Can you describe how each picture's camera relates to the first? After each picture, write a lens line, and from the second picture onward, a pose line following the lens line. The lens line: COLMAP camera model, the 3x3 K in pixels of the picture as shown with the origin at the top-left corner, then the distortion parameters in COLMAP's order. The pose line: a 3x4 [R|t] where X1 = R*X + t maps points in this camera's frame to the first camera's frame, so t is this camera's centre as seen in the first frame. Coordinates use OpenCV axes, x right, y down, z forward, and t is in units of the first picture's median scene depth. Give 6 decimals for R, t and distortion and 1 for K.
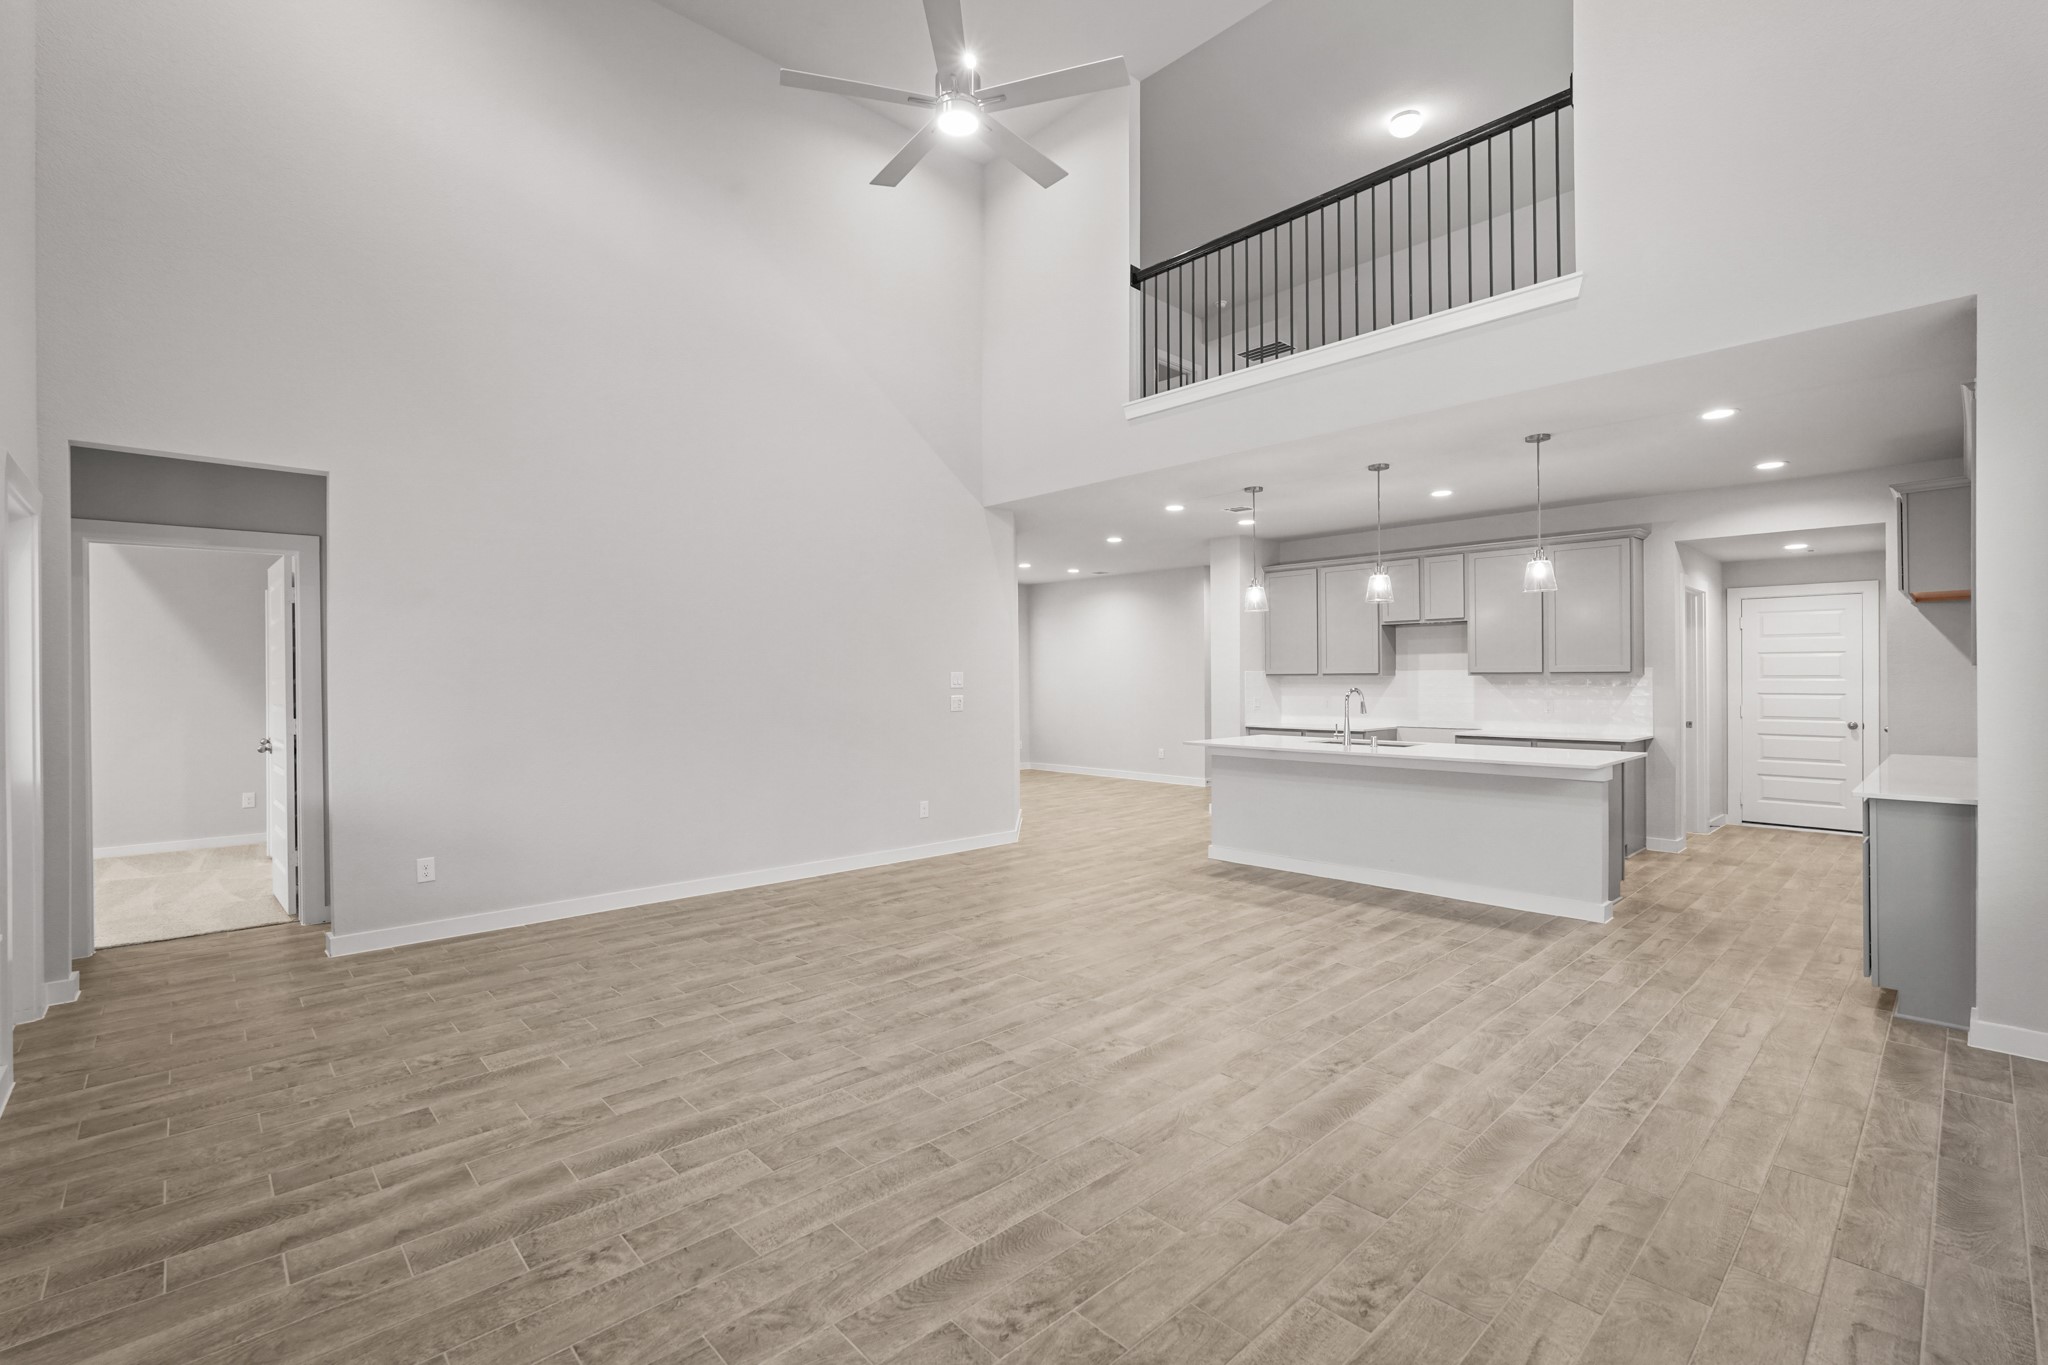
lens RADIAL K [[918.8, 0, 1019.6], [0, 918.8, 676.3], [0, 0, 1]] dist [-0.019475, 0.007977]
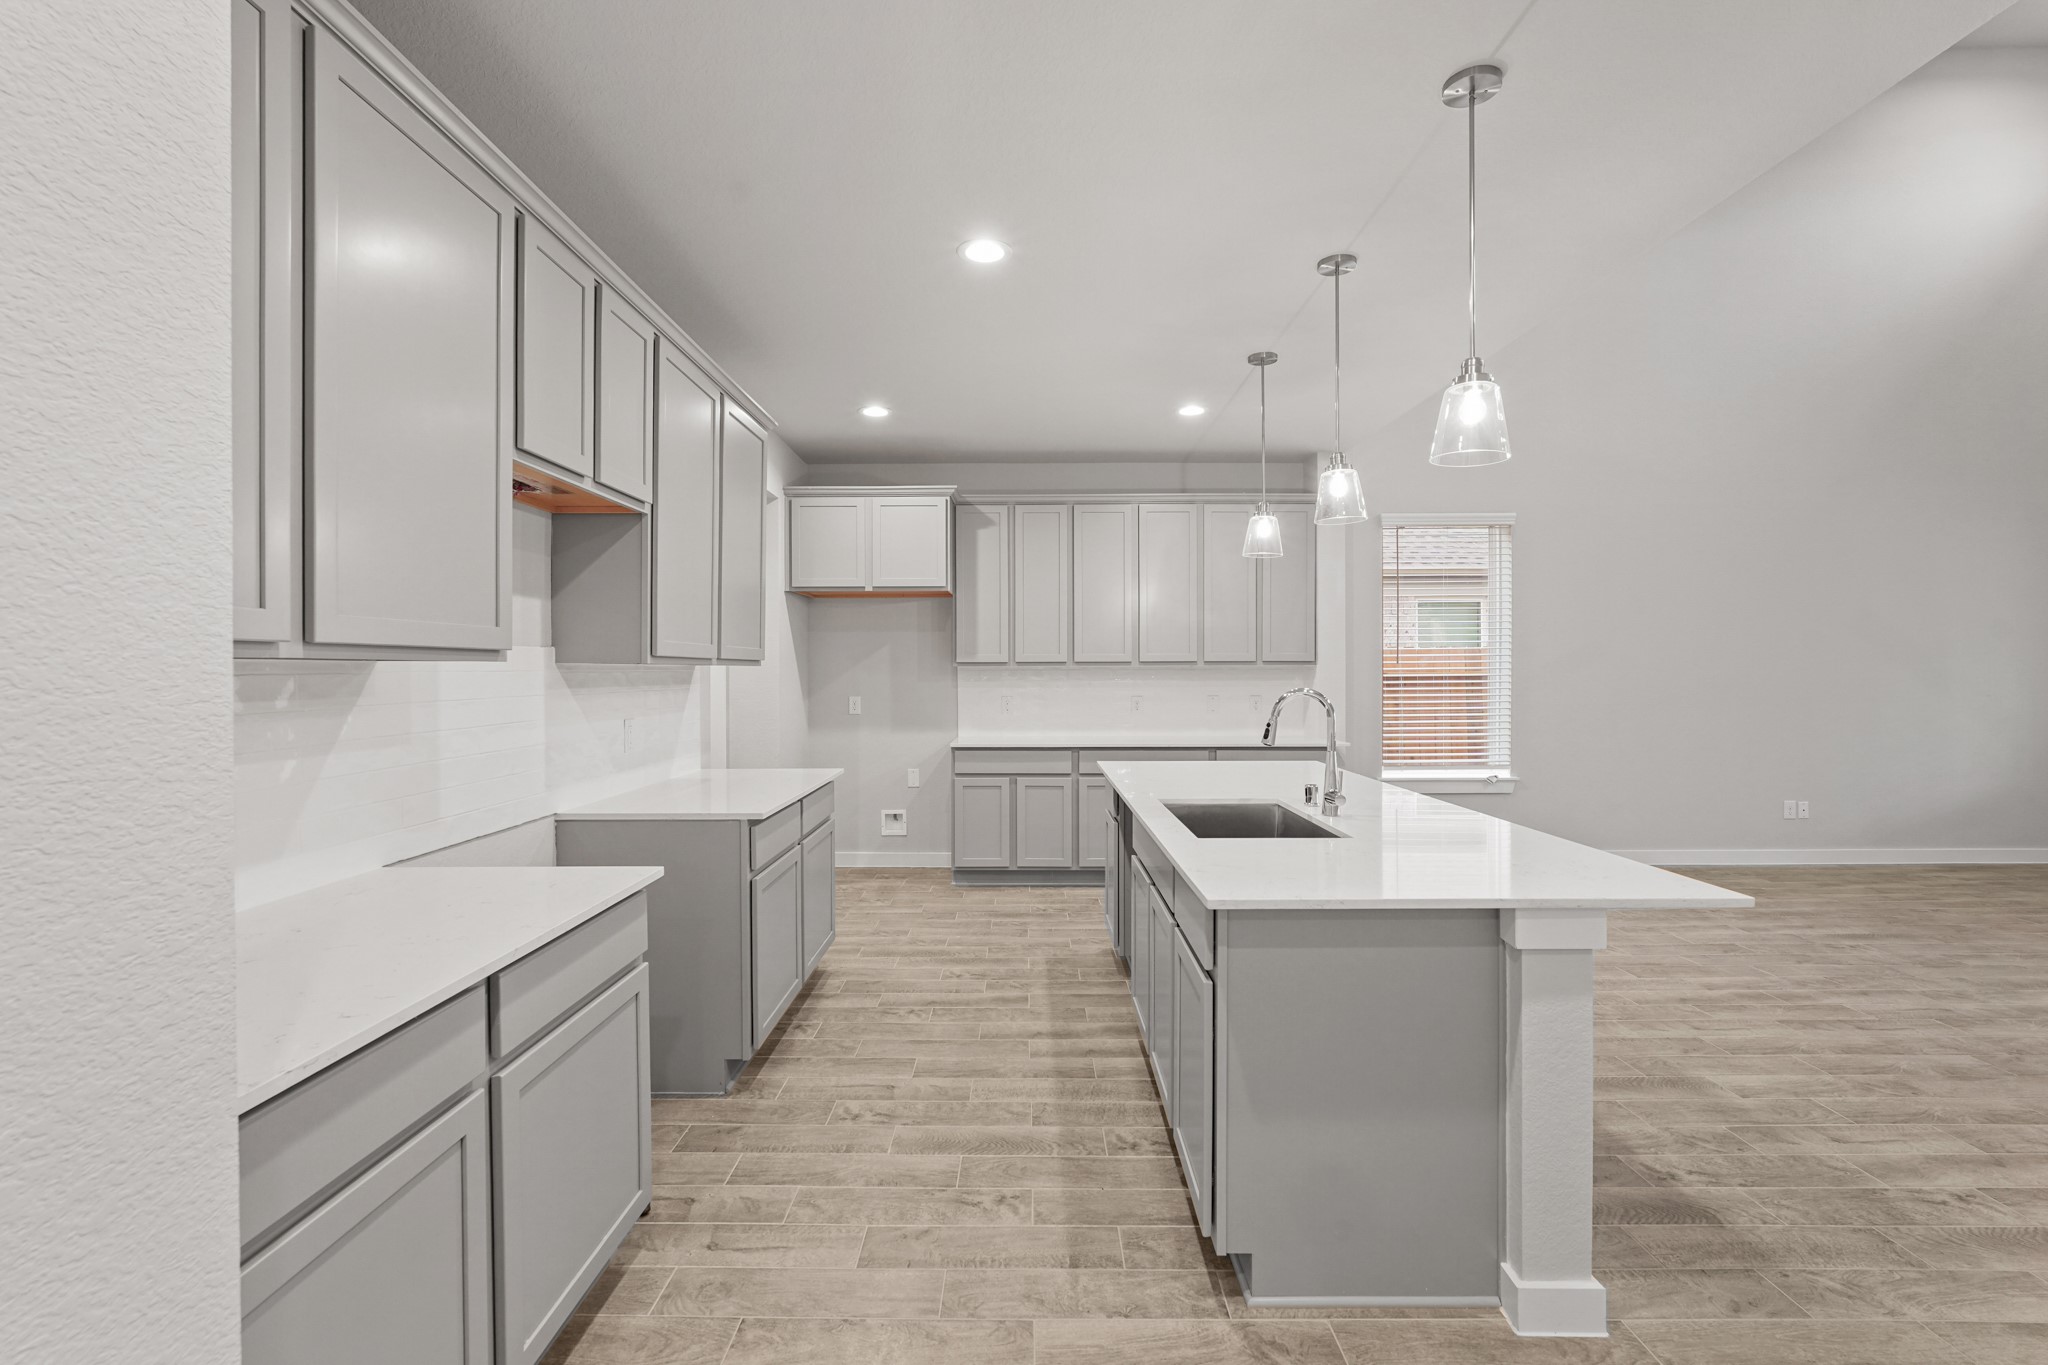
lens RADIAL K [[897.7, 0, 1022.7], [0, 897.7, 673.4], [0, 0, 1]] dist [-0.018231, 0.007403]
pose [[-0.726022, 0.003587, 0.687662, 0.188337], [0.005091, 0.999987, 0.000159, 0.005813], [-0.687653, 0.003617, -0.726031, 1.632224]]
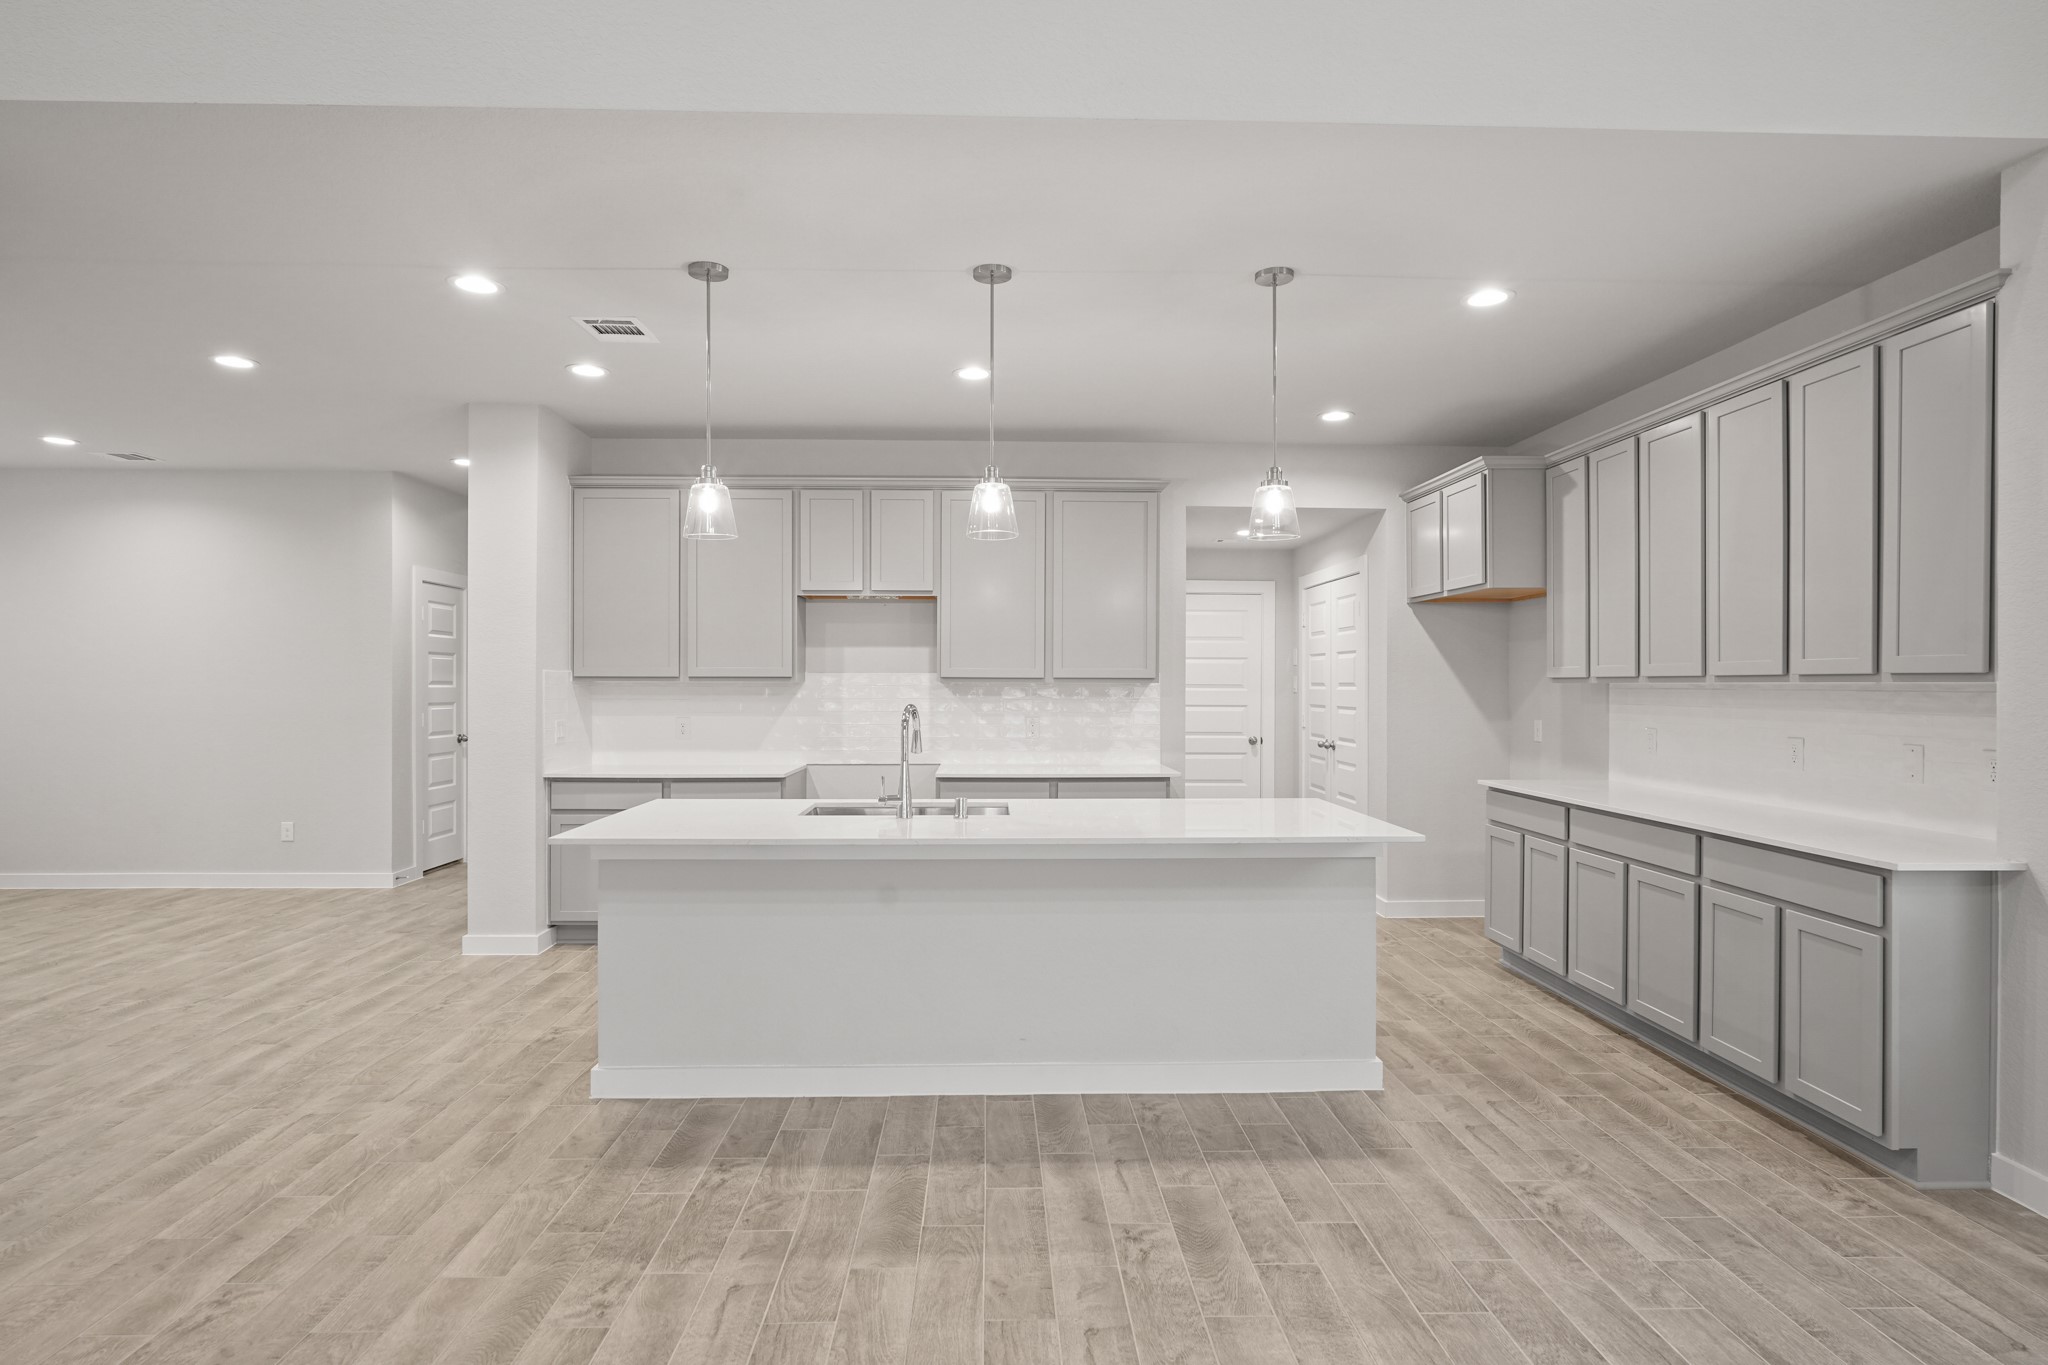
lens RADIAL K [[1083.2, 0, 1024.0], [0, 1083.2, 682.5], [0, 0, 1]] dist [-0.013090, 0.011173]
pose [[0.660398, 0.007003, 0.750883, -0.054251], [-0.006449, 0.999973, -0.003655, 0.003115], [-0.750888, -0.002428, 0.660425, 0.638996]]
